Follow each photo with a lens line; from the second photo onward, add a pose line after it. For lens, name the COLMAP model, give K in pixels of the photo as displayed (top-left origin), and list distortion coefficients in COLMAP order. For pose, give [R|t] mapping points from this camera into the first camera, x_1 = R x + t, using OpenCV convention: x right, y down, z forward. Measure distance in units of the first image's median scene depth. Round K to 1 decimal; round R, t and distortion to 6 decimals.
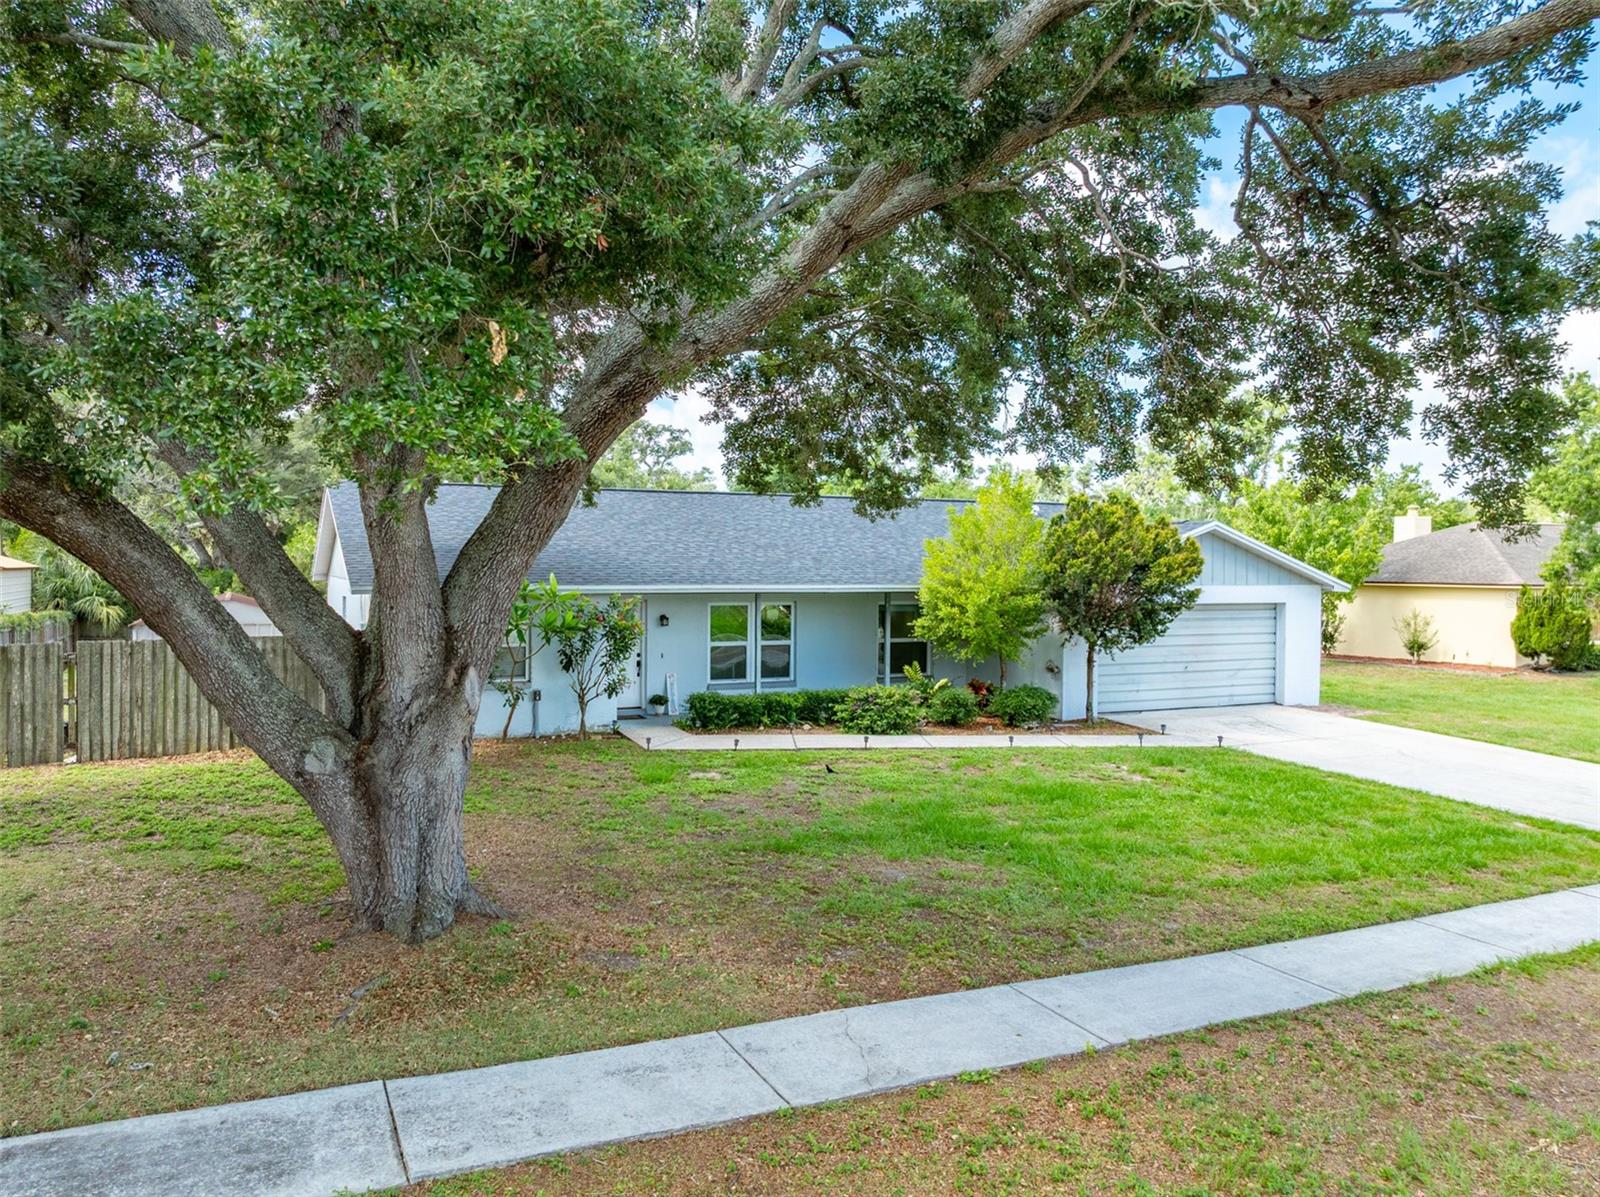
lens RADIAL K [[1017.1, 0, 800.0], [0, 1017.1, 598.5], [0, 0, 1]] dist [-0.025530, -0.000374]
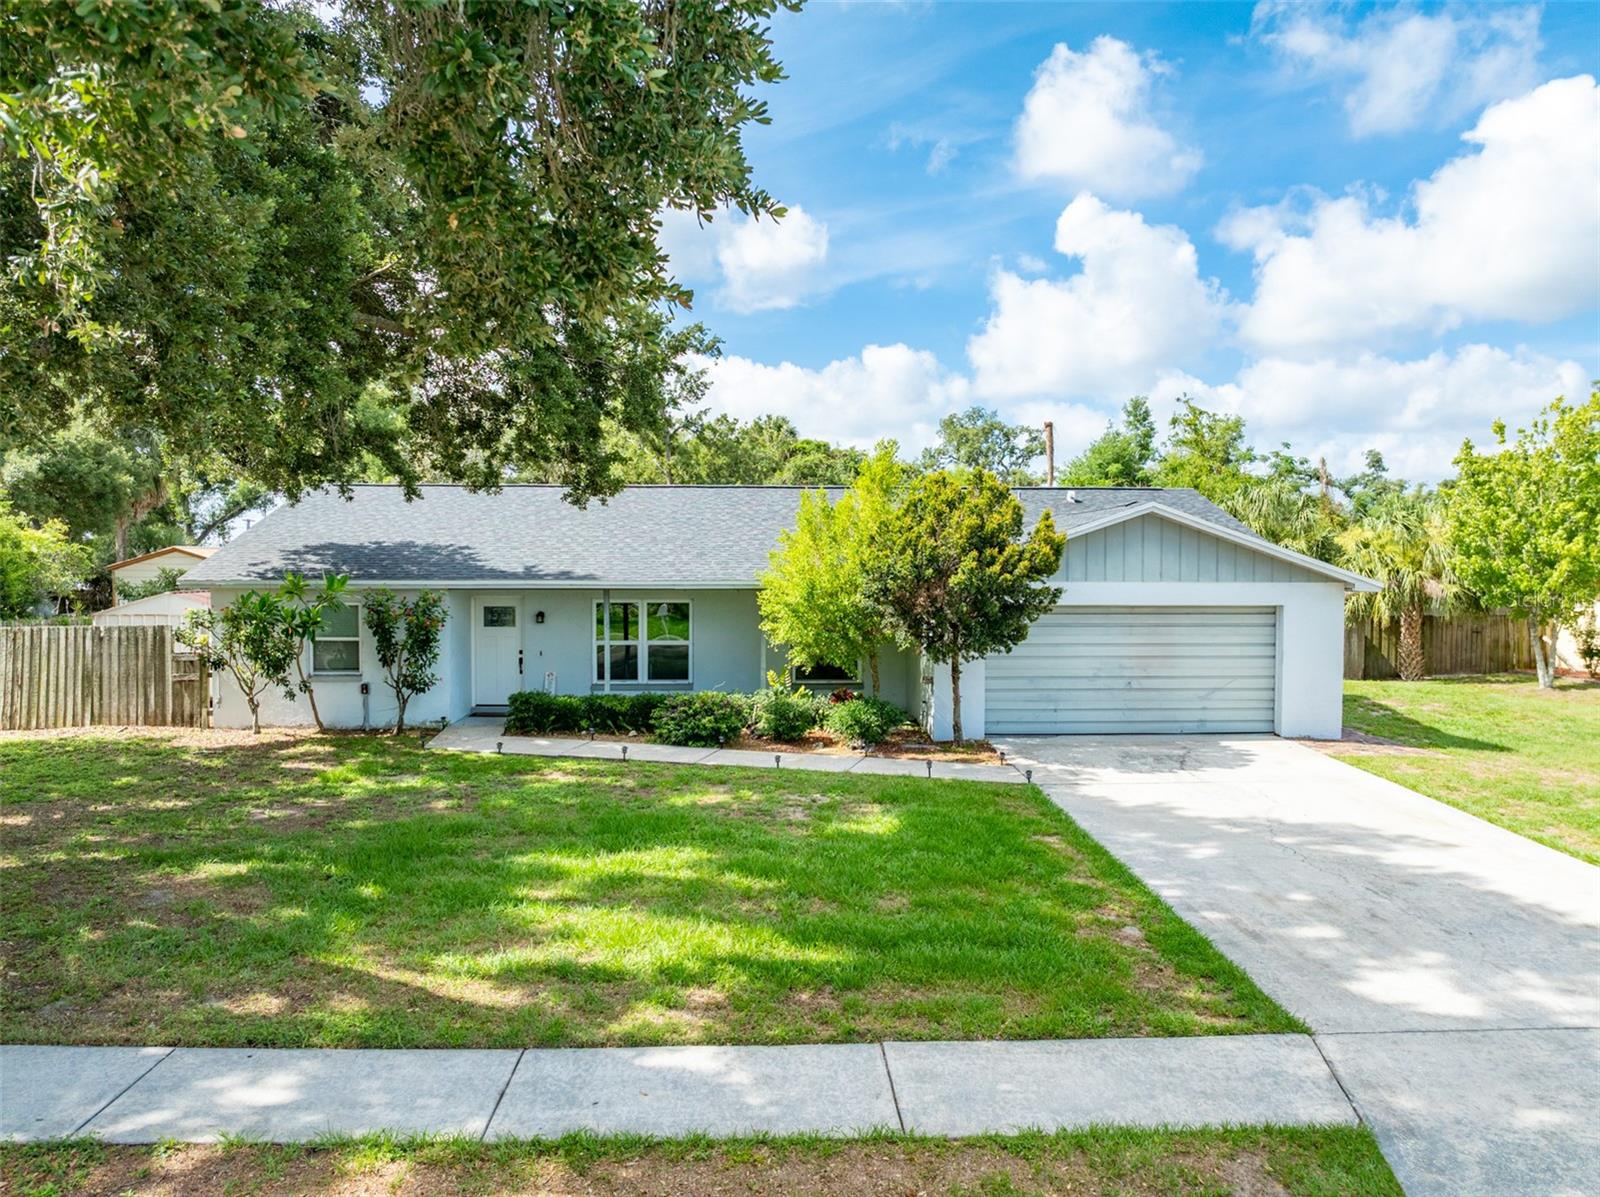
lens RADIAL K [[1017.1, 0, 800.0], [0, 1017.1, 598.5], [0, 0, 1]] dist [-0.025530, -0.000374]
pose [[0.946982, 0.007974, -0.321188, 0.458163], [-0.007242, 0.999968, 0.003473, -0.001637], [0.321205, -0.000963, 0.947009, 0.171537]]
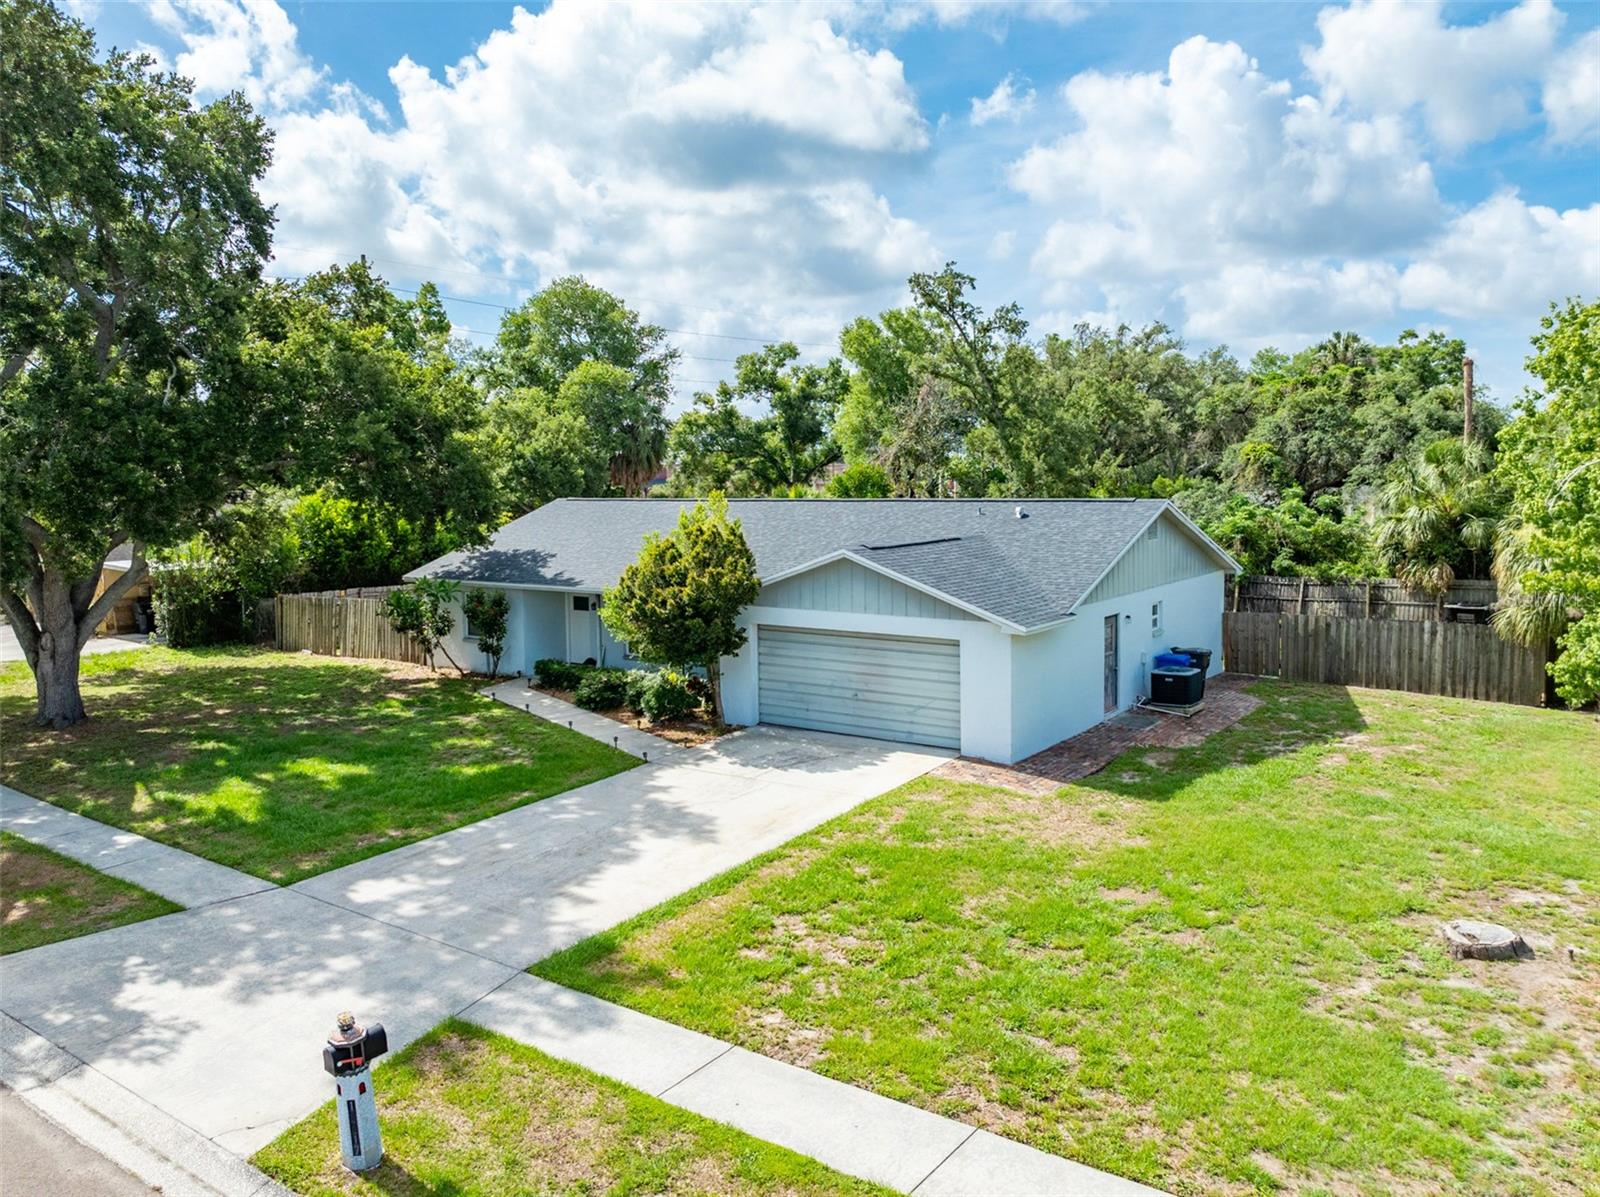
lens RADIAL K [[1017.1, 0, 800.0], [0, 1017.1, 598.5], [0, 0, 1]] dist [-0.025530, -0.000374]
pose [[0.610638, 0.070913, -0.788729, 1.237248], [-0.012990, 0.996746, 0.079559, -0.110487], [0.791804, -0.038336, 0.609572, 0.401951]]
